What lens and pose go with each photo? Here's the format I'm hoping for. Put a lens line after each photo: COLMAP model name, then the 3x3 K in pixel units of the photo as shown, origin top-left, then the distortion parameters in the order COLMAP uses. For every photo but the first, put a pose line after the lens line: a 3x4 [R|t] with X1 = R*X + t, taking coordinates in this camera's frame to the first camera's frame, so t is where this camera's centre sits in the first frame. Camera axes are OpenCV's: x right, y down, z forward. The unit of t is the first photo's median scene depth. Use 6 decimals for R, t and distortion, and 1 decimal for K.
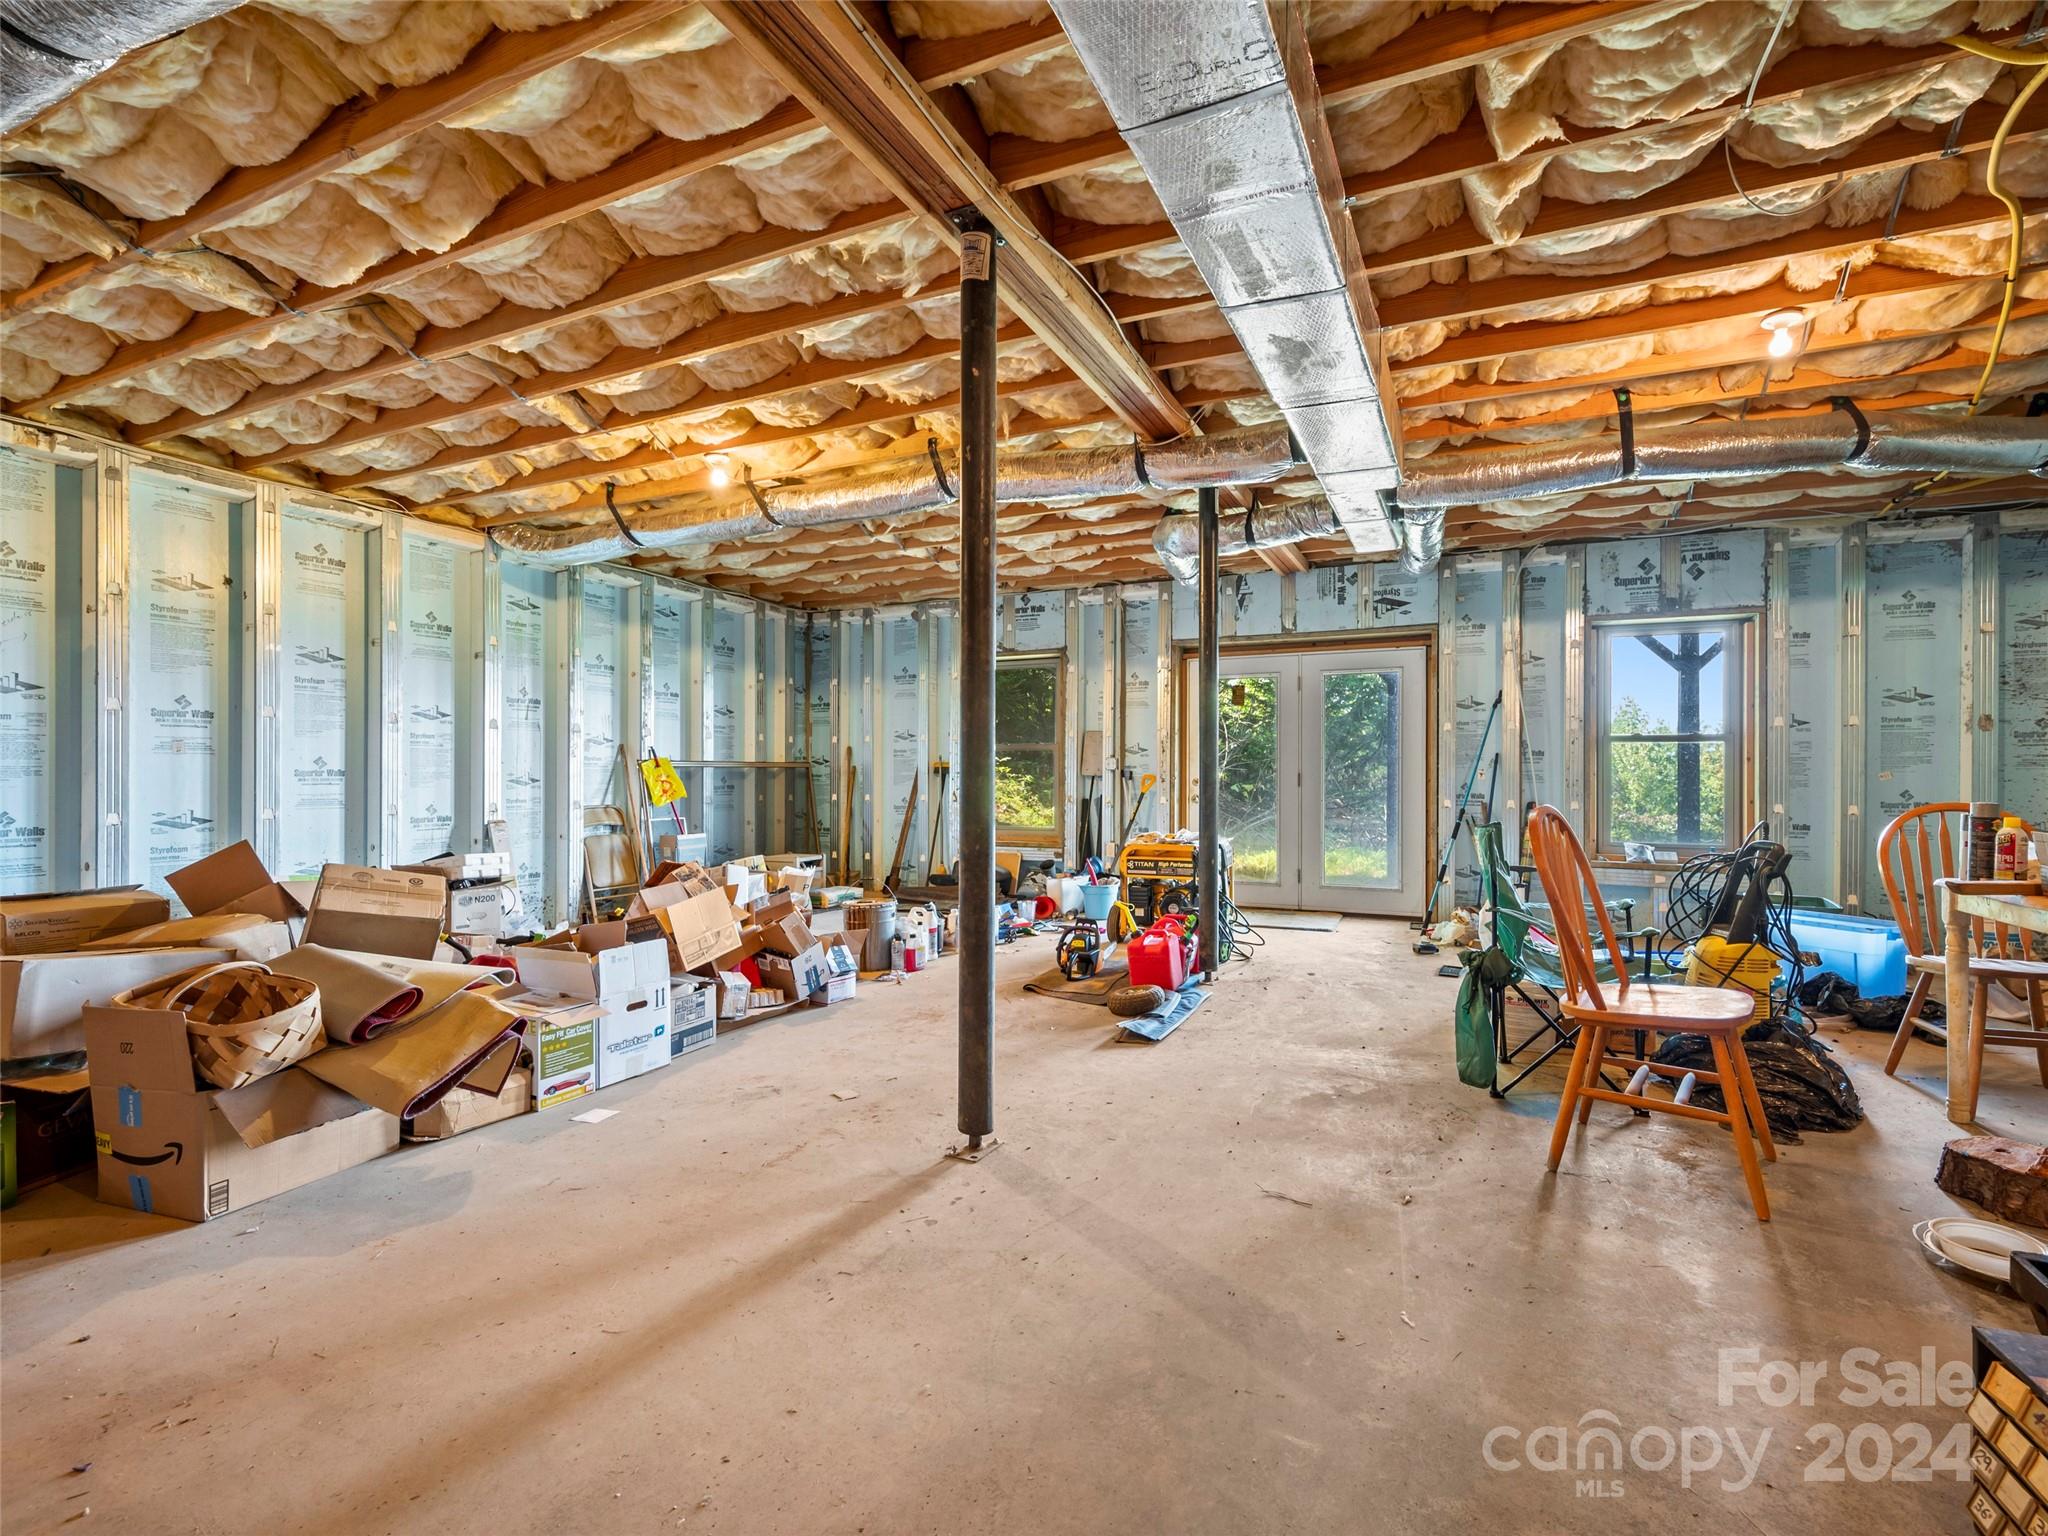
lens RADIAL K [[902.3, 0, 1080.5], [0, 902.3, 777.4], [0, 0, 1]] dist [0.004562, -0.000531]
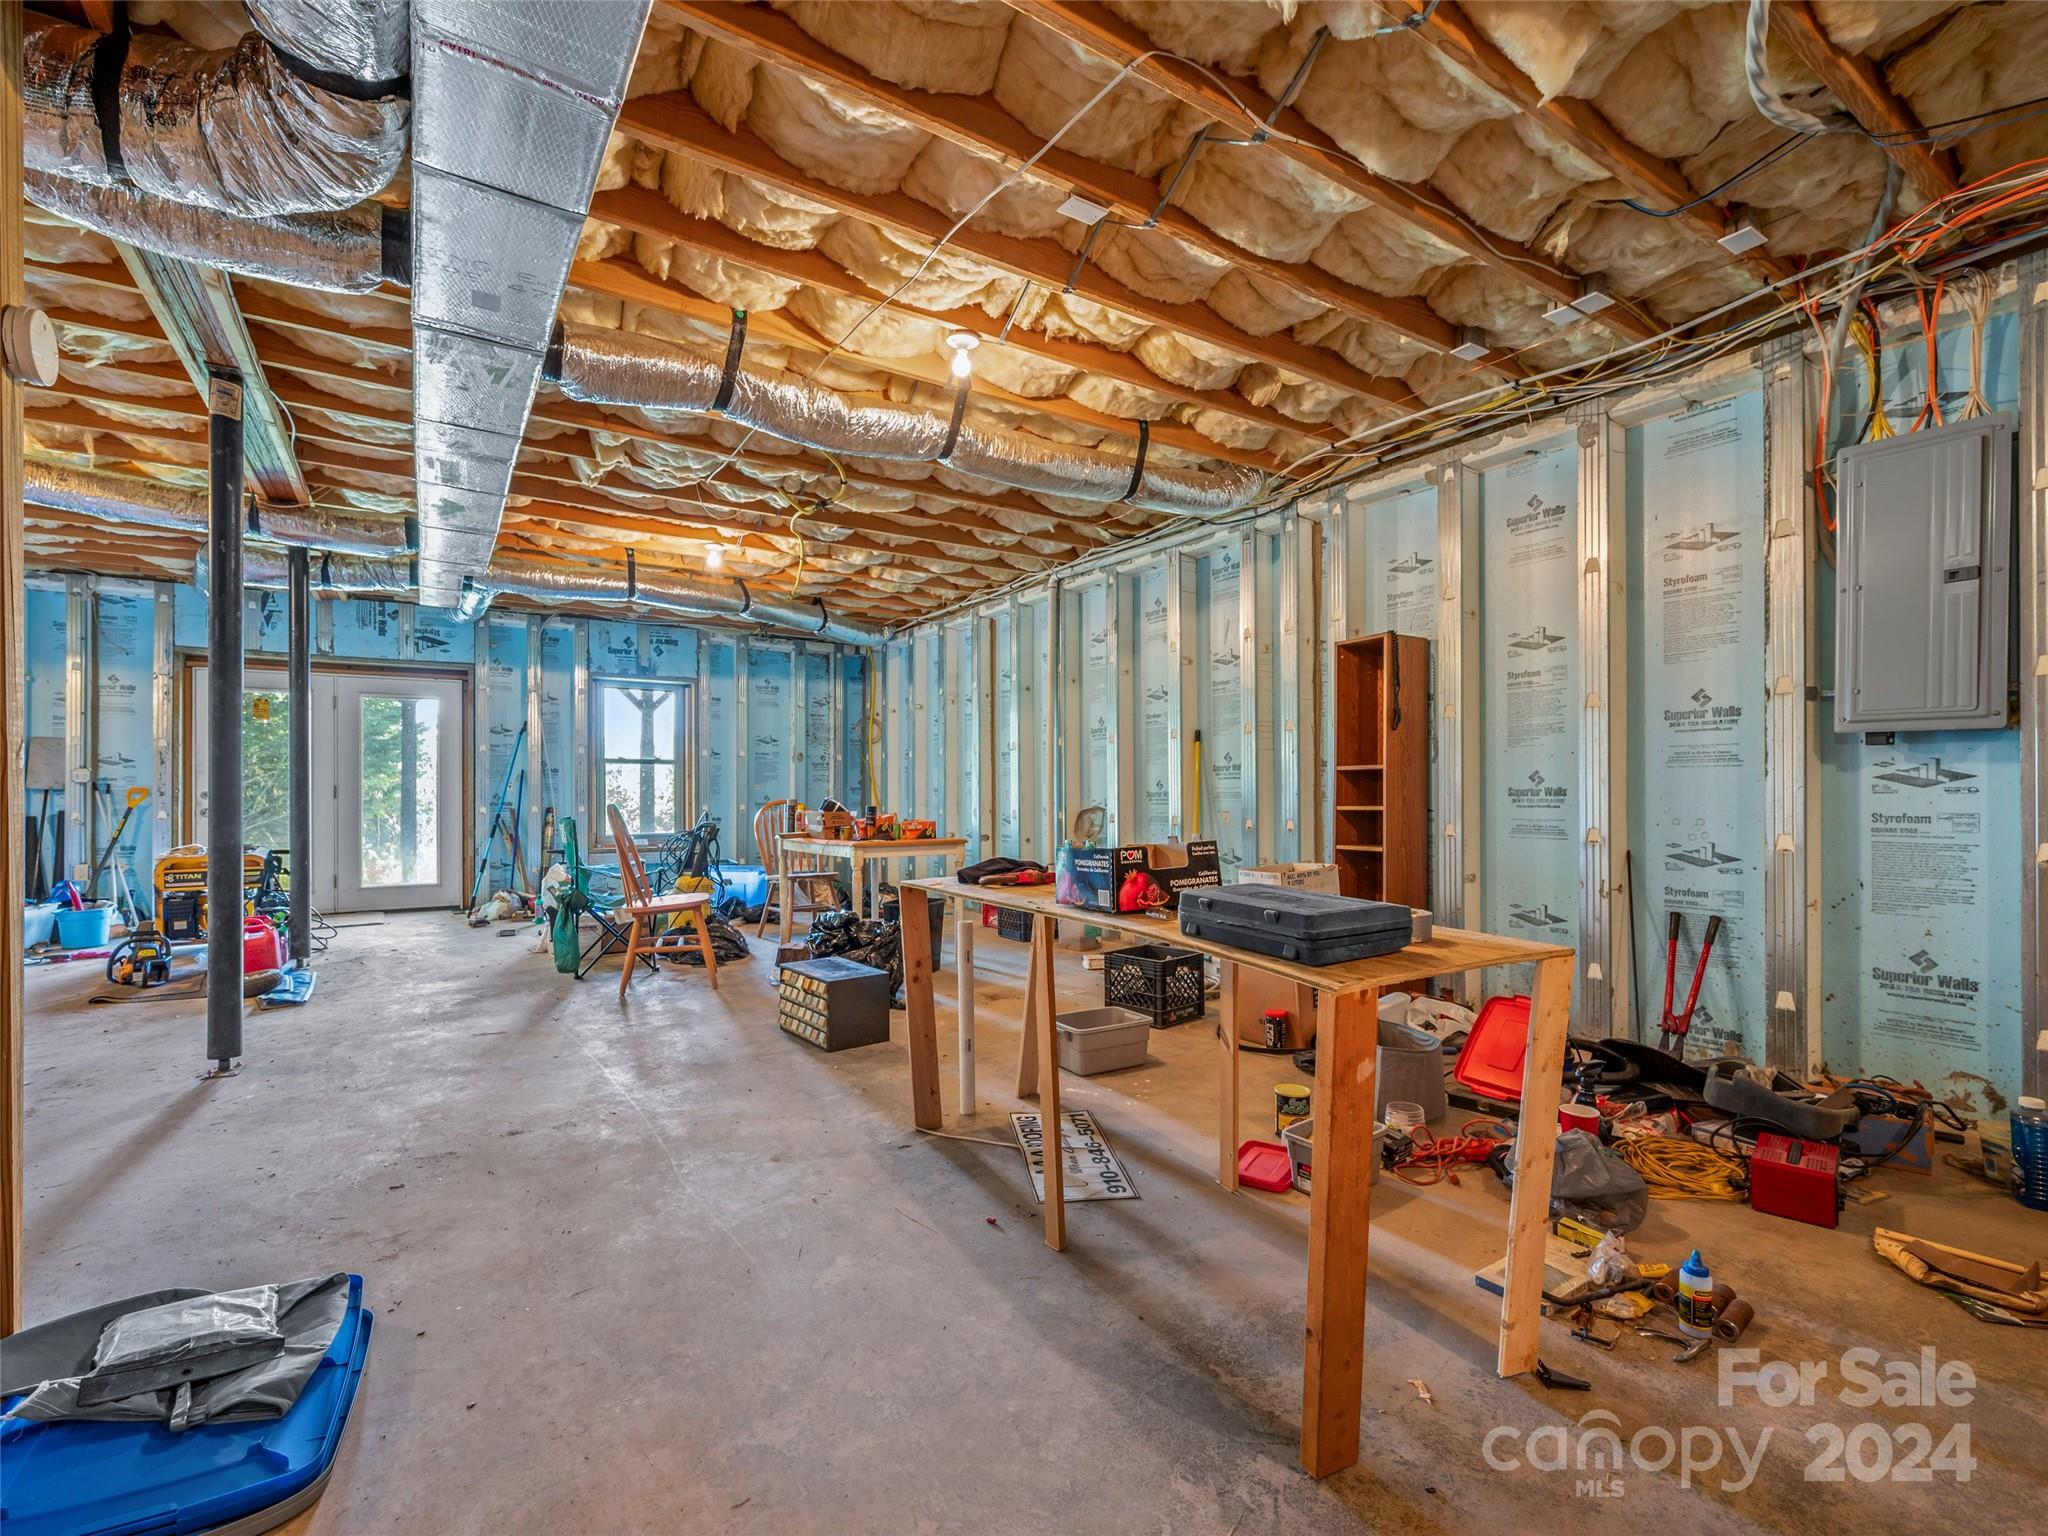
lens RADIAL K [[918.6, 0, 1021.3], [0, 918.6, 780.0], [0, 0, 1]] dist [0.000920, -0.000255]
pose [[0.533821, 0.003992, 0.845588, -0.285178], [0.004463, 0.999962, -0.007538, 0.000292], [-0.845586, 0.007798, 0.533783, -0.318379]]
